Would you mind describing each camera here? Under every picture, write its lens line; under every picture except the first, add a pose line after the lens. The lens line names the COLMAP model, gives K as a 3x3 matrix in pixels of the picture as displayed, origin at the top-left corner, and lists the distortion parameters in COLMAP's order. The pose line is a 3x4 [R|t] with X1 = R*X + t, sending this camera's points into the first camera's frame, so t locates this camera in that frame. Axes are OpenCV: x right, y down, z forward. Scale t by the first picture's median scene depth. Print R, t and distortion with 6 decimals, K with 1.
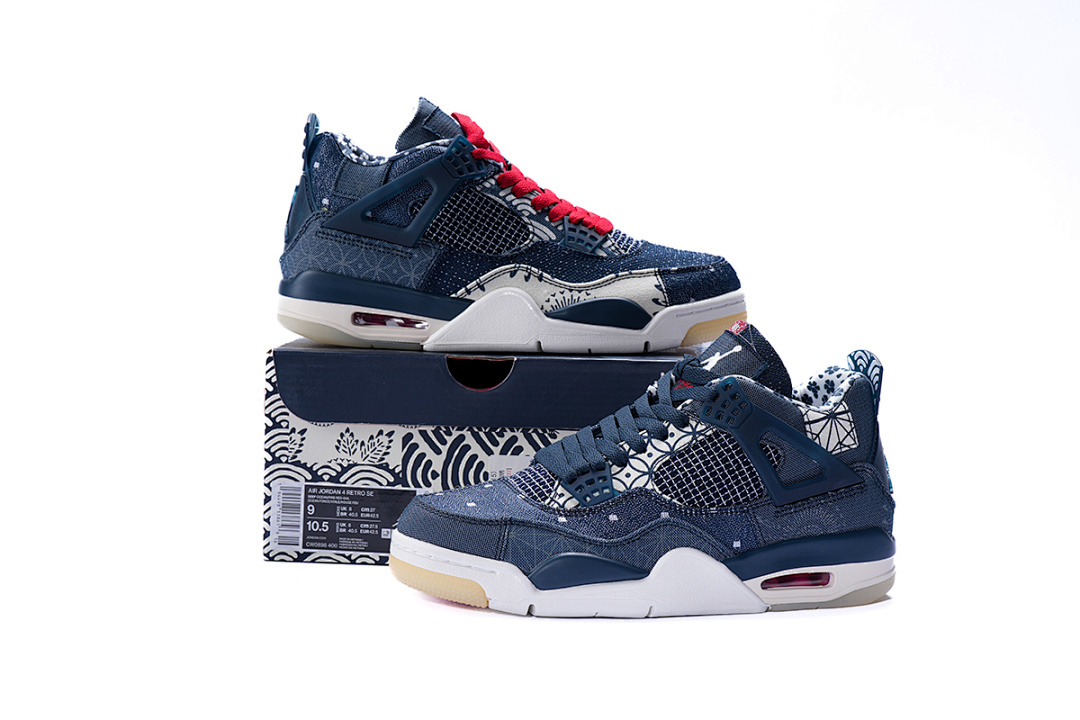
lens RADIAL K [[2180.9, 0, 536.9], [0, 2180.9, 356.2], [0, 0, 1]] dist [-0.015776, 0.000000]
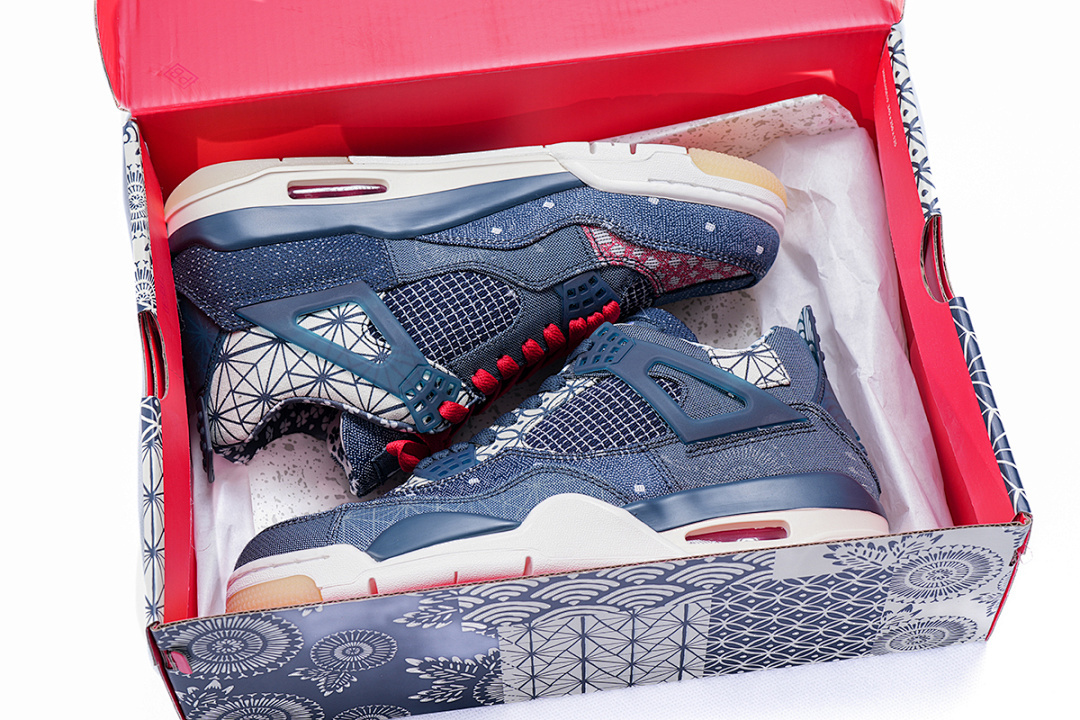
lens RADIAL K [[2180.9, 0, 544.7], [0, 2180.9, 359.1], [0, 0, 1]] dist [-0.015776, 0.000000]
pose [[0.959648, -0.243463, -0.140717, 0.178717], [0.125700, 0.819029, -0.559814, 0.475843], [0.251545, 0.519536, 0.816583, 0.334731]]
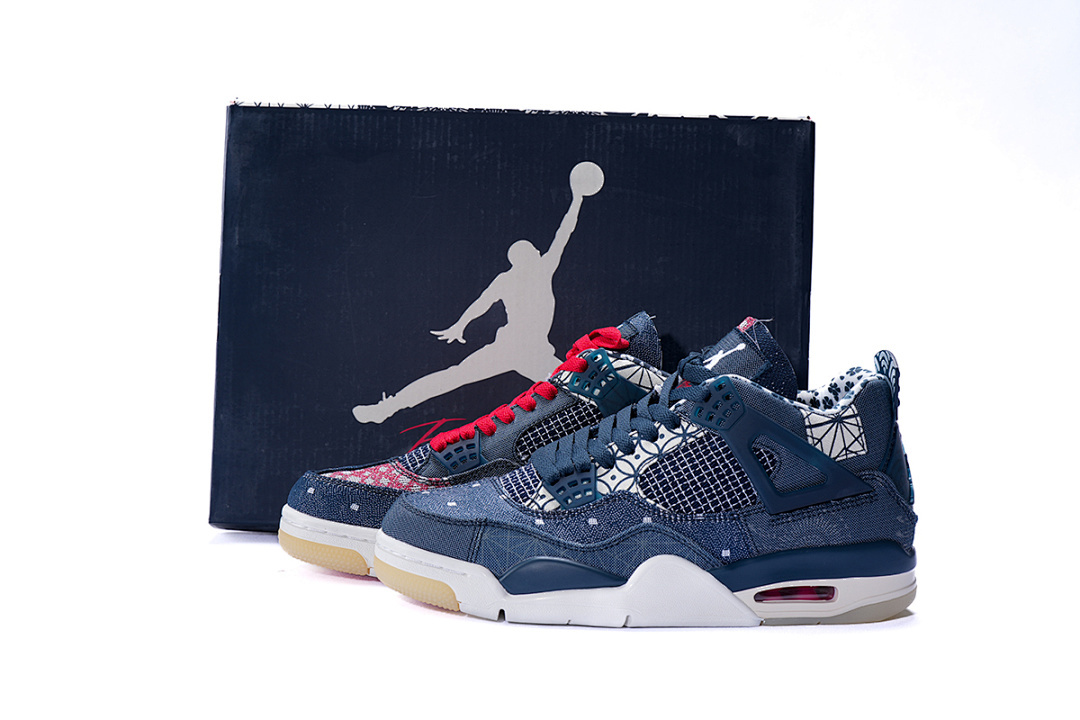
lens RADIAL K [[2180.9, 0, 540.2], [0, 2180.9, 357.7], [0, 0, 1]] dist [-0.015776, 0.000000]
pose [[0.984832, 0.014757, -0.172880, 0.174012], [-0.014609, 0.999891, 0.002127, 0.000560], [0.172893, 0.000431, 0.984941, 0.053249]]
